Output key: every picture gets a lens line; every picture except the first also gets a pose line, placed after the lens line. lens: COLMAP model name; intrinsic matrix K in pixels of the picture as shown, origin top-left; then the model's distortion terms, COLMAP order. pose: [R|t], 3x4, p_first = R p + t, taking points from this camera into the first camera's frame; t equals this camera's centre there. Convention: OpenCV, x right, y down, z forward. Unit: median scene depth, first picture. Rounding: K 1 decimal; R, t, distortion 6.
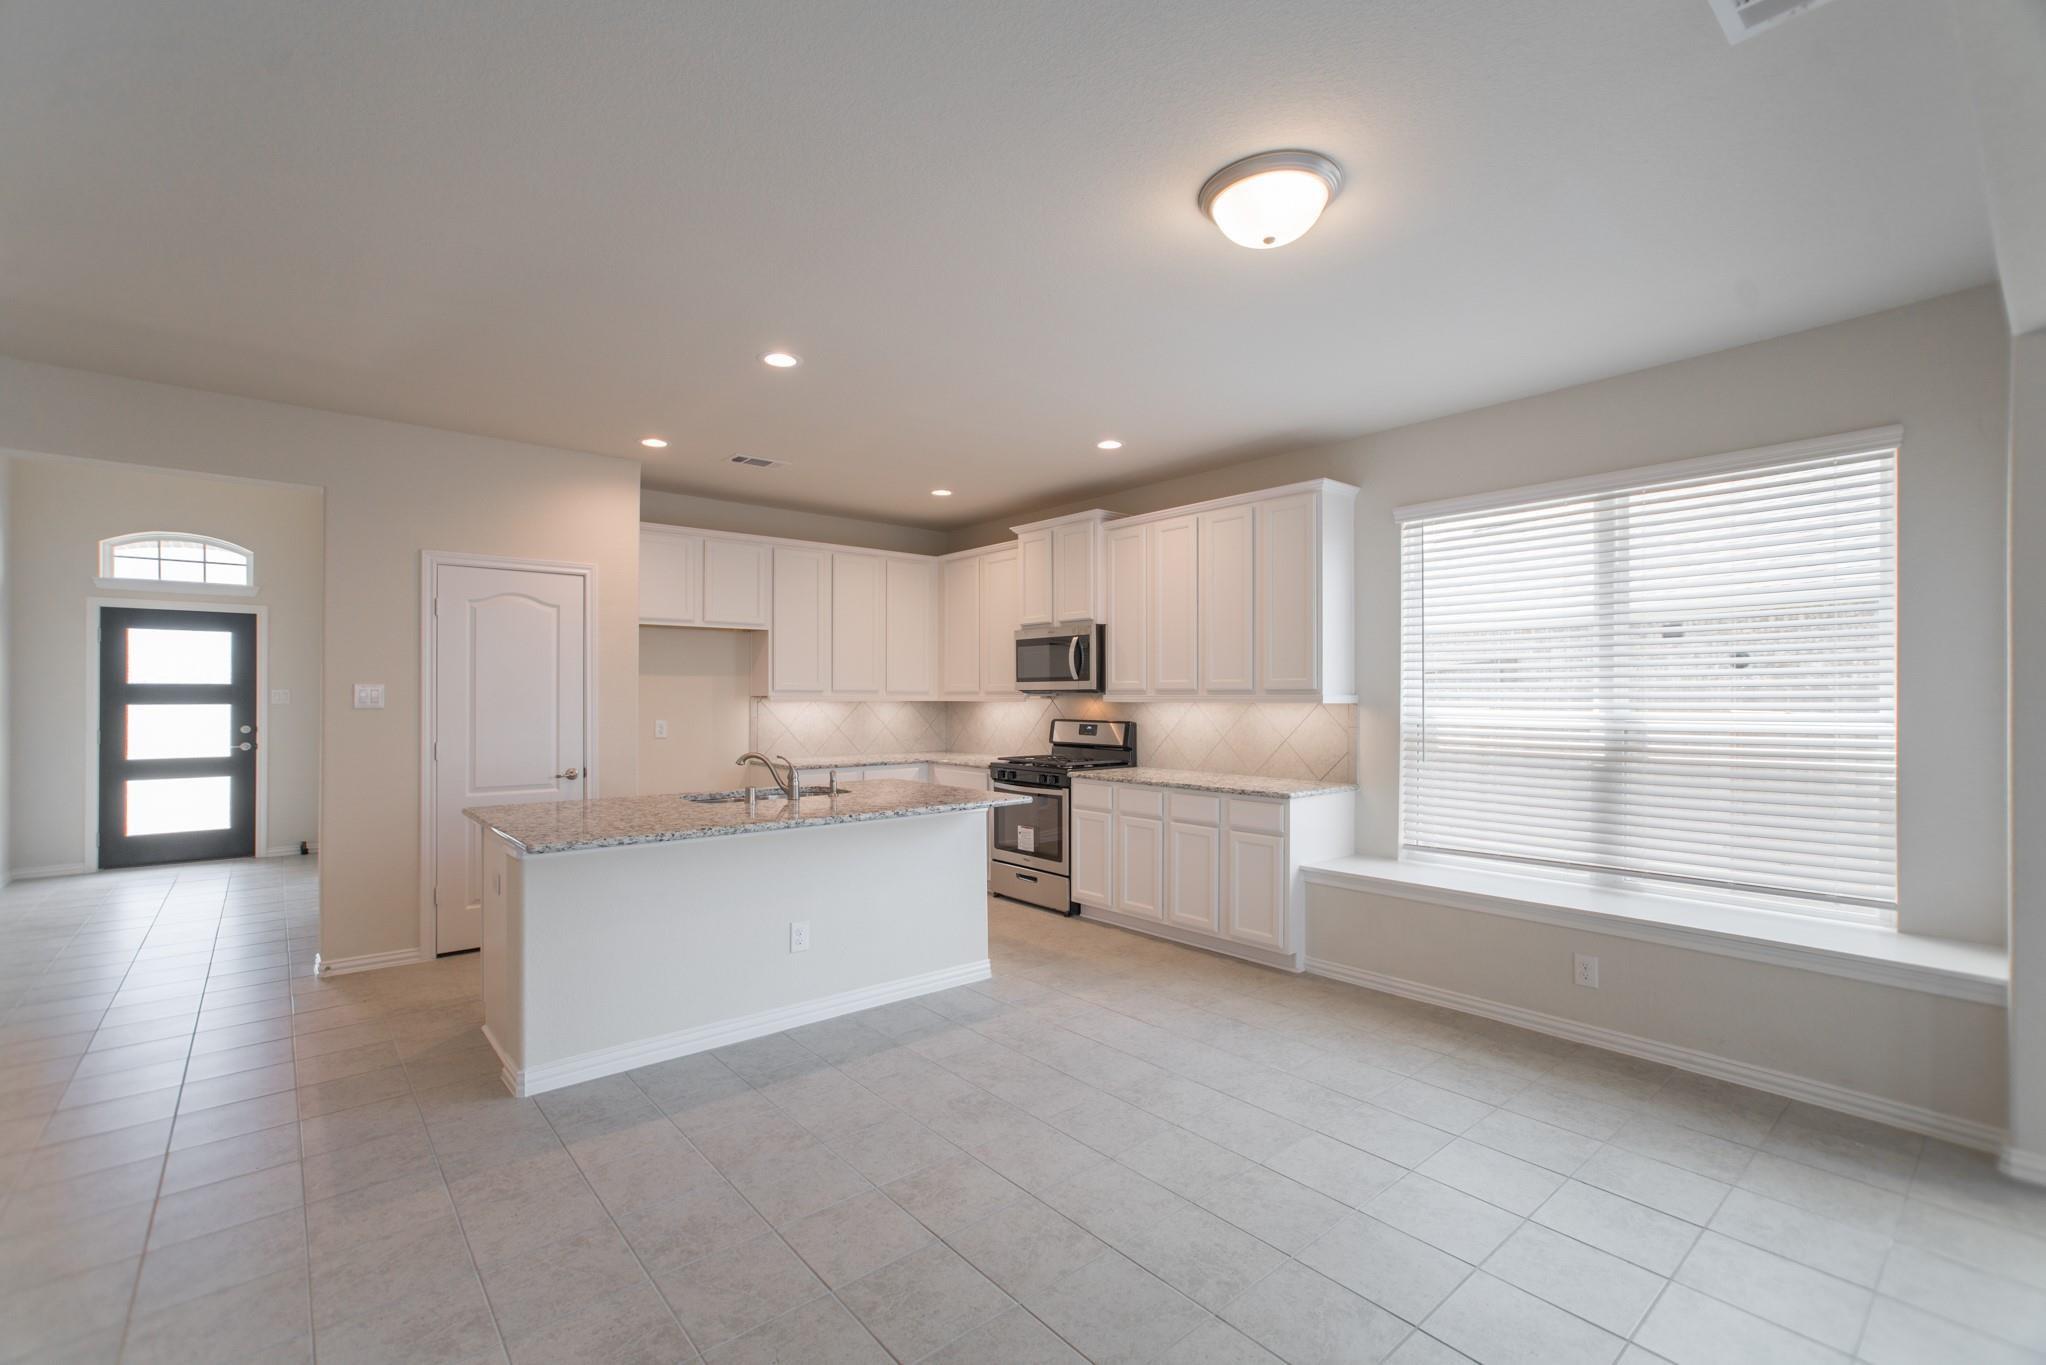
lens RADIAL K [[892.2, 0, 1004.0], [0, 892.2, 695.6], [0, 0, 1]] dist [-0.040104, 0.024691]
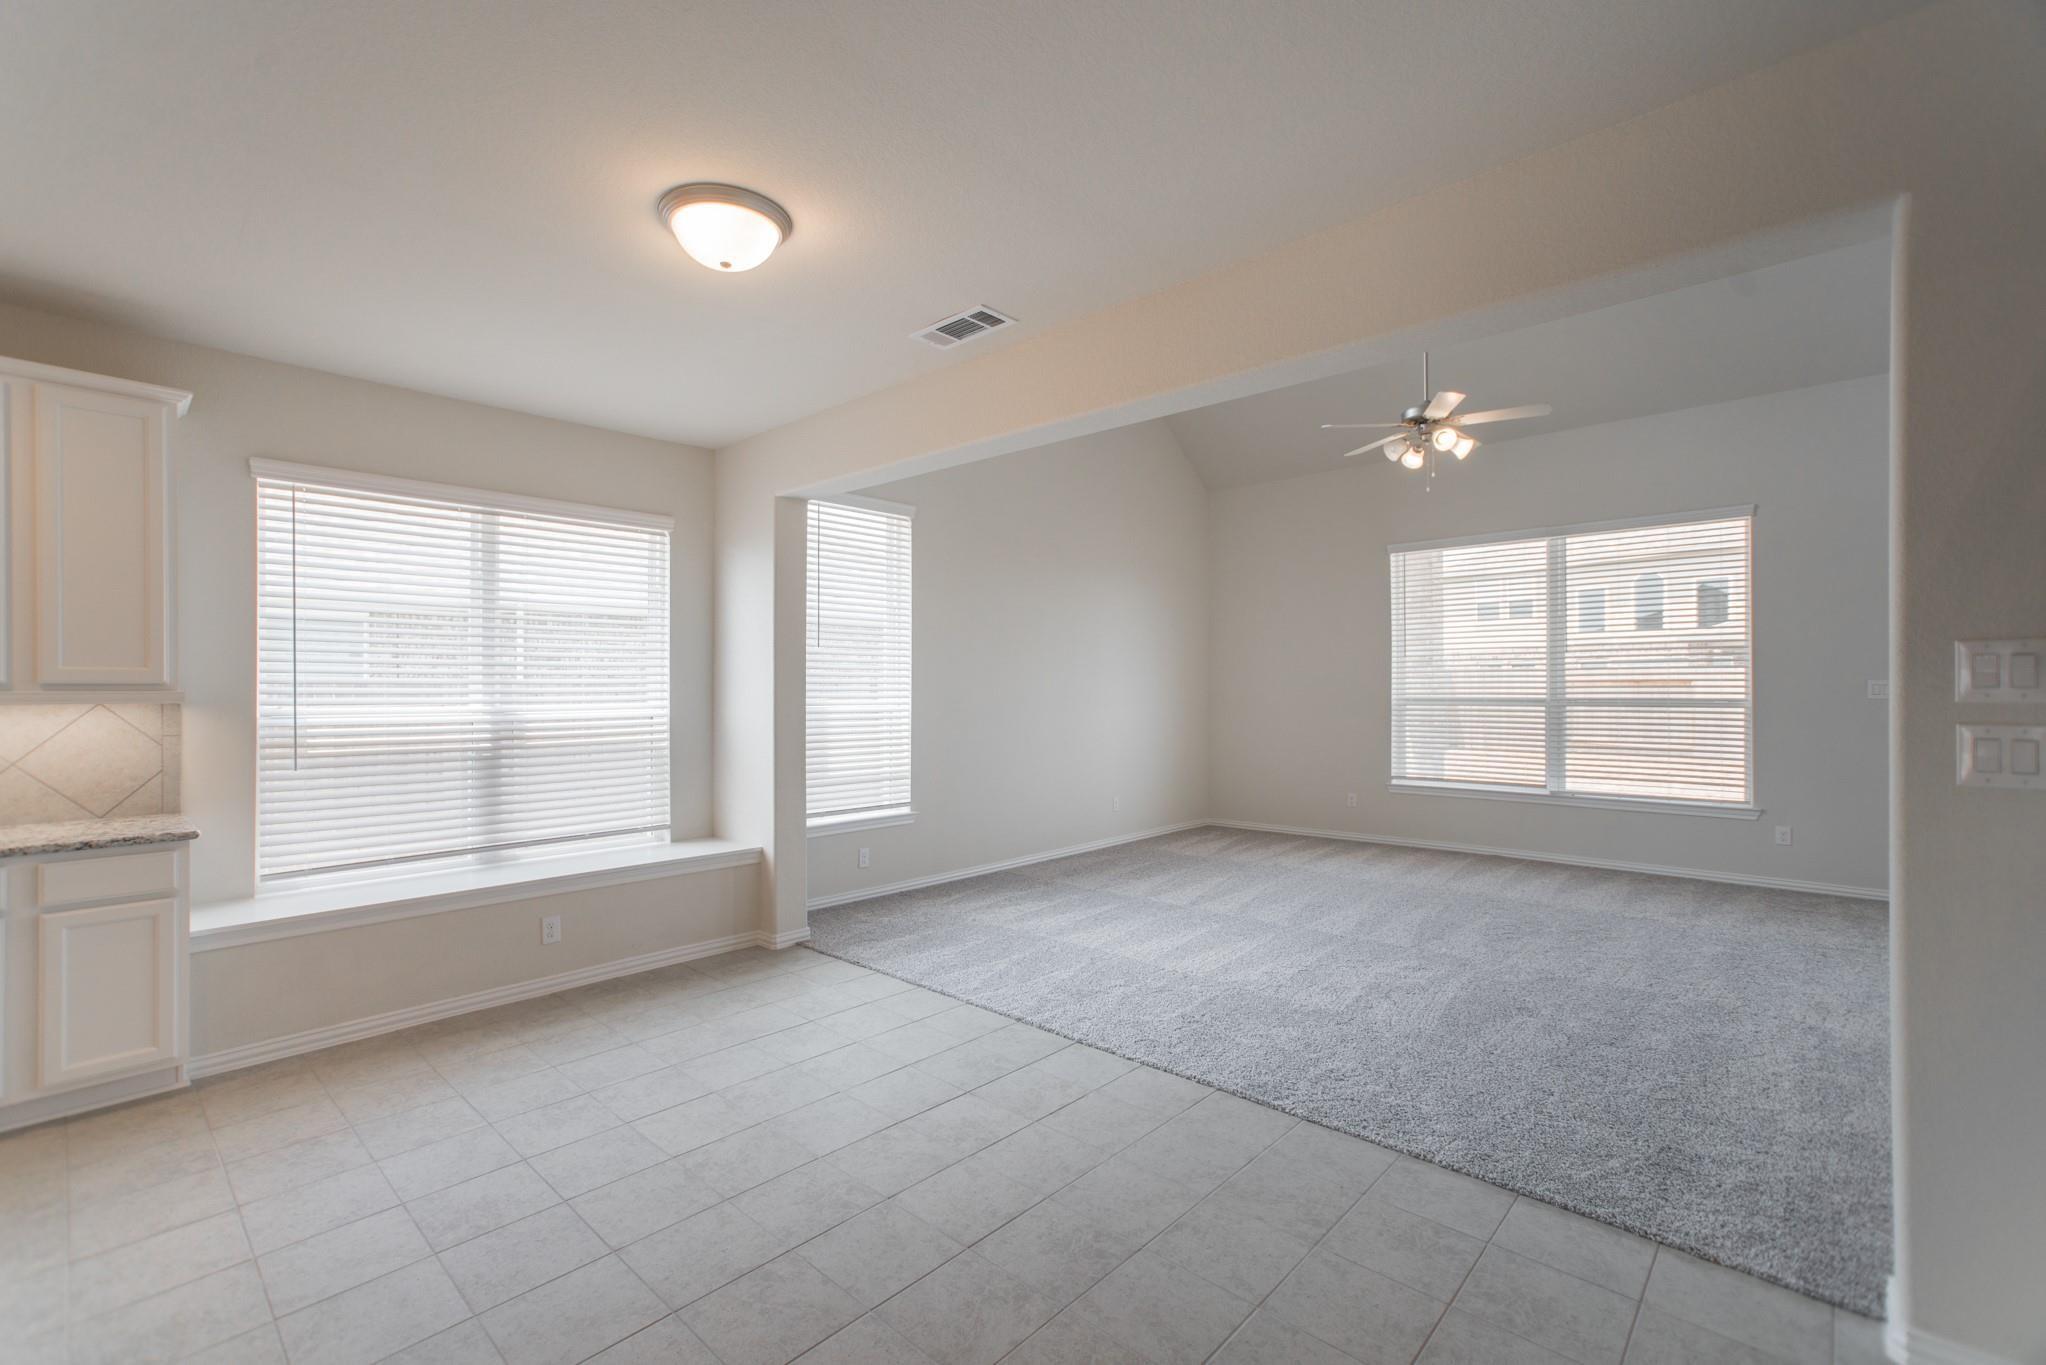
lens RADIAL K [[901.4, 0, 990.2], [0, 901.4, 690.2], [0, 0, 1]] dist [-0.036035, 0.027601]
pose [[-0.116804, -0.001656, 0.993154, -0.433154], [0.002822, 0.999994, 0.001999, -0.001355], [-0.993151, 0.003036, -0.116798, 0.430566]]
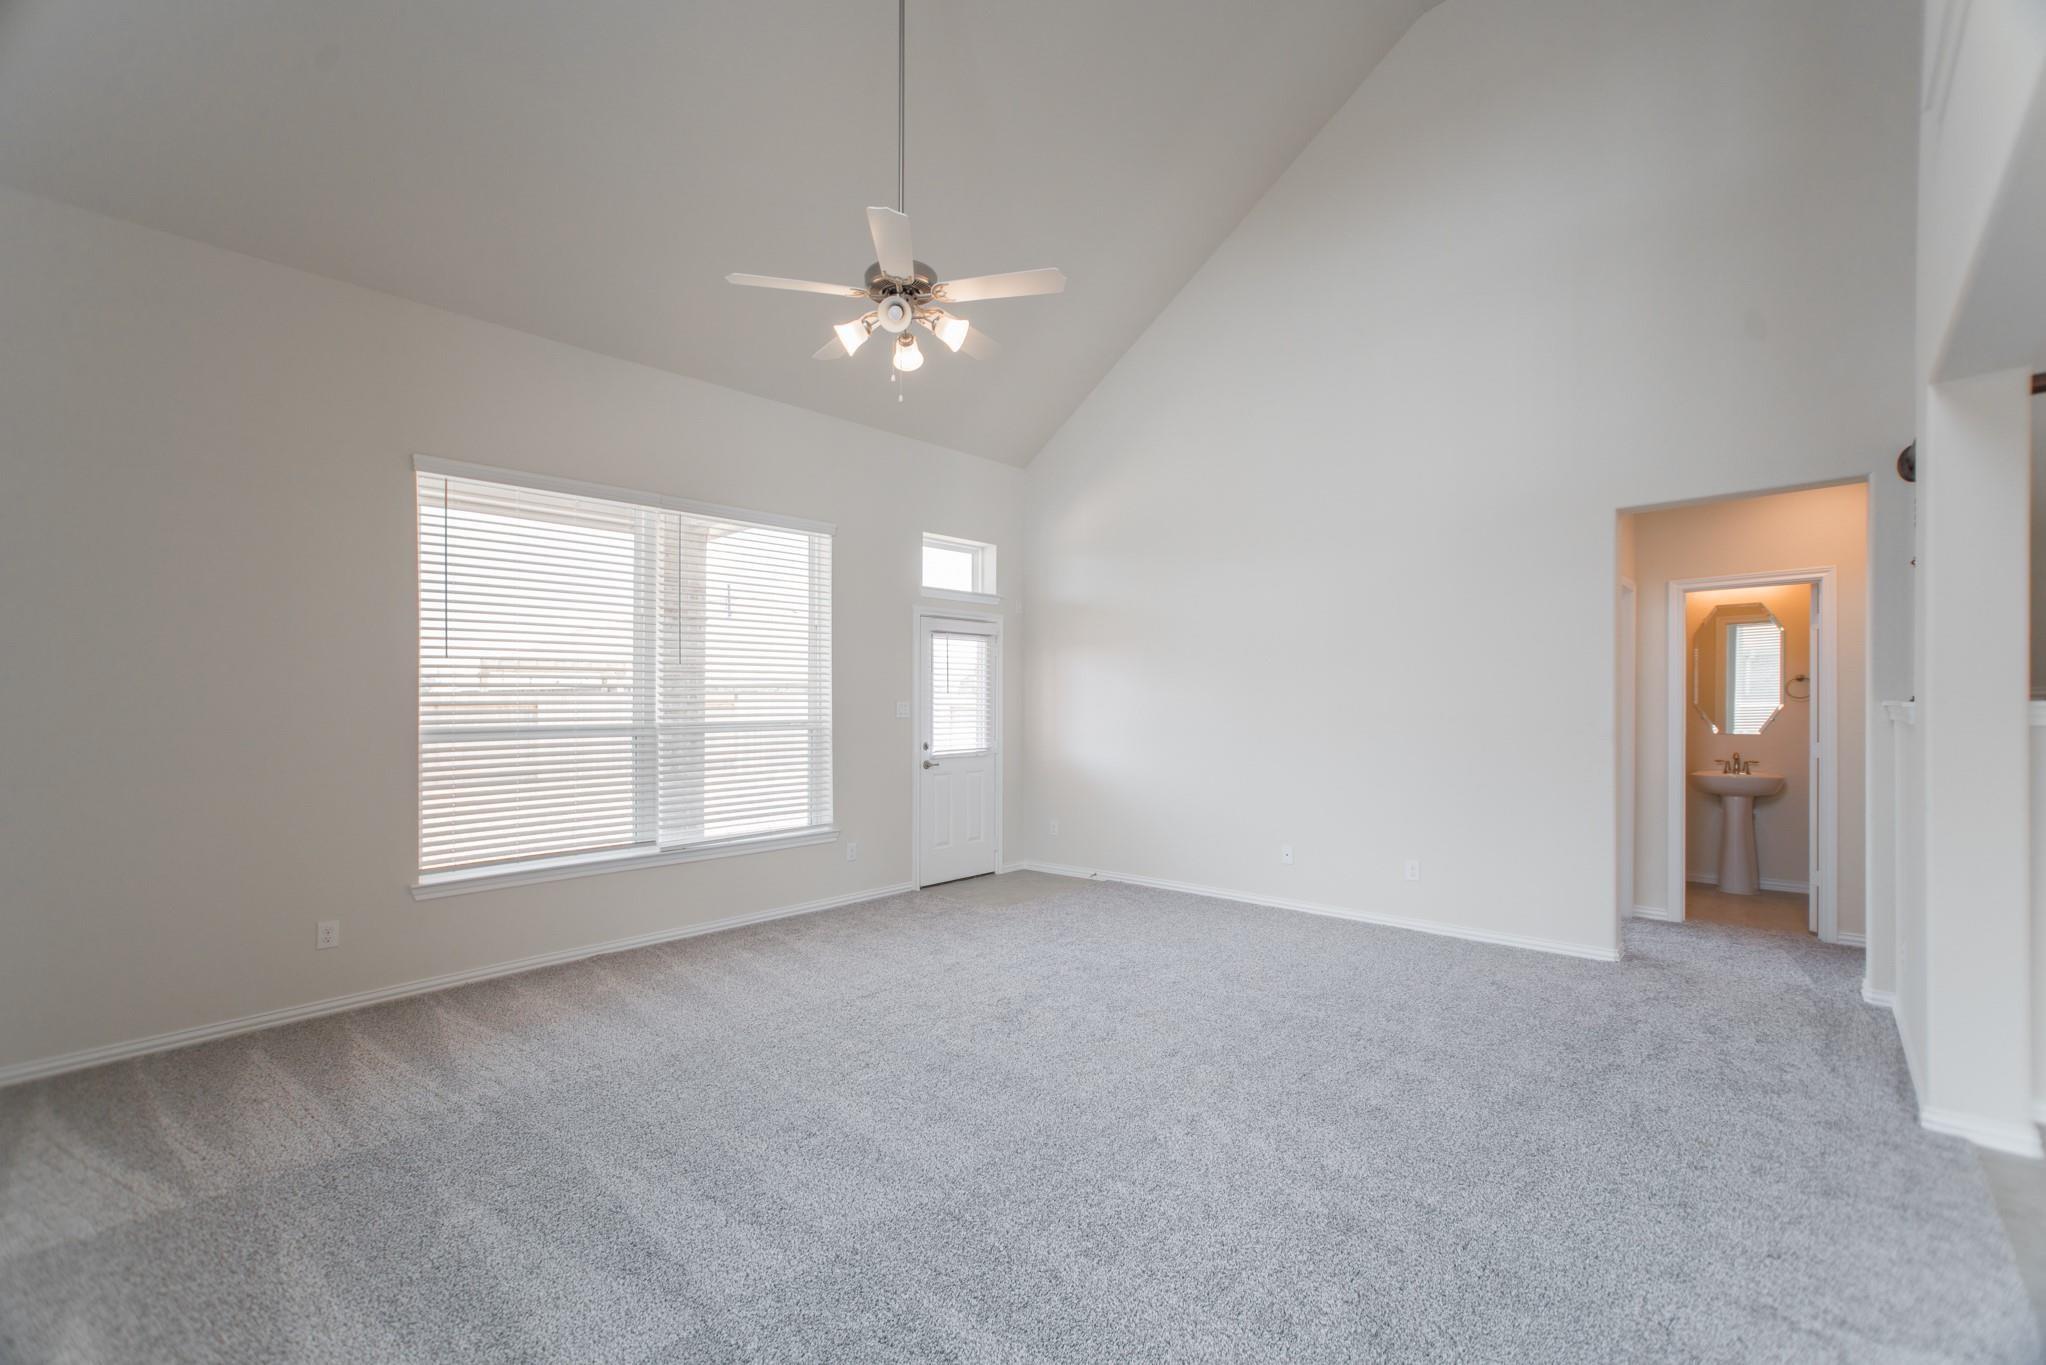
lens RADIAL K [[874.0, 0, 1022.1], [0, 874.0, 694.8], [0, 0, 1]] dist [-0.046798, 0.036678]
pose [[-0.990996, 0.007027, -0.133711, 0.664495], [0.008653, 0.999895, -0.011590, -0.002338], [0.133615, -0.012642, -0.990953, 0.465743]]
